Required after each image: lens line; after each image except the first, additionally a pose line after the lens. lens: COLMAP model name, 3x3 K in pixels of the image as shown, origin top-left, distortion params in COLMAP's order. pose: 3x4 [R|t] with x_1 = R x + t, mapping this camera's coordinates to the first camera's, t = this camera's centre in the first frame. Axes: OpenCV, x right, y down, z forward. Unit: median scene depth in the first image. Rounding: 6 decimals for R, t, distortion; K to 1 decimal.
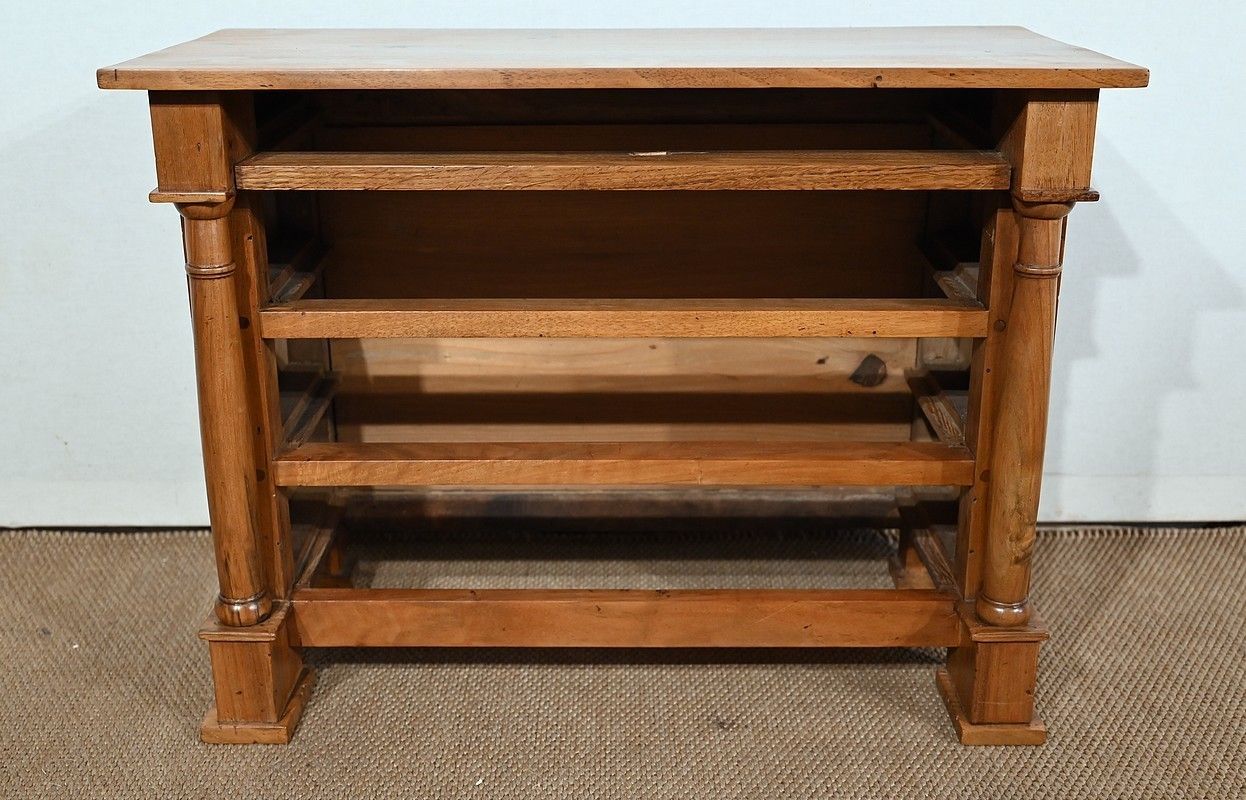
lens RADIAL K [[1398.8, 0, 612.7], [0, 1398.8, 402.9], [0, 0, 1]] dist [-0.000928, 0.012547]
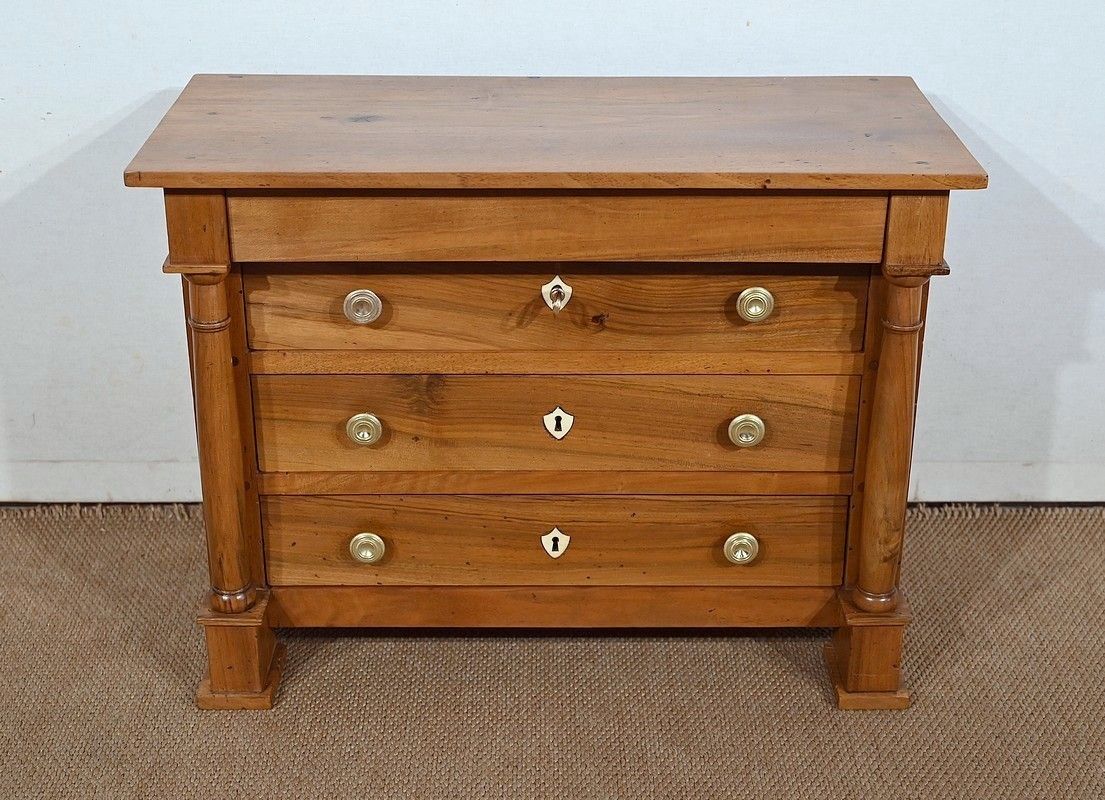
lens RADIAL K [[1722.2, 0, 556.4], [0, 1722.2, 450.2], [0, 0, 1]] dist [0.011996, -0.024381]
pose [[0.999839, 0.000077, 0.017956, -0.018474], [-0.002071, 0.993812, 0.111059, -0.143728], [-0.017836, -0.111078, 0.993652, -0.449499]]
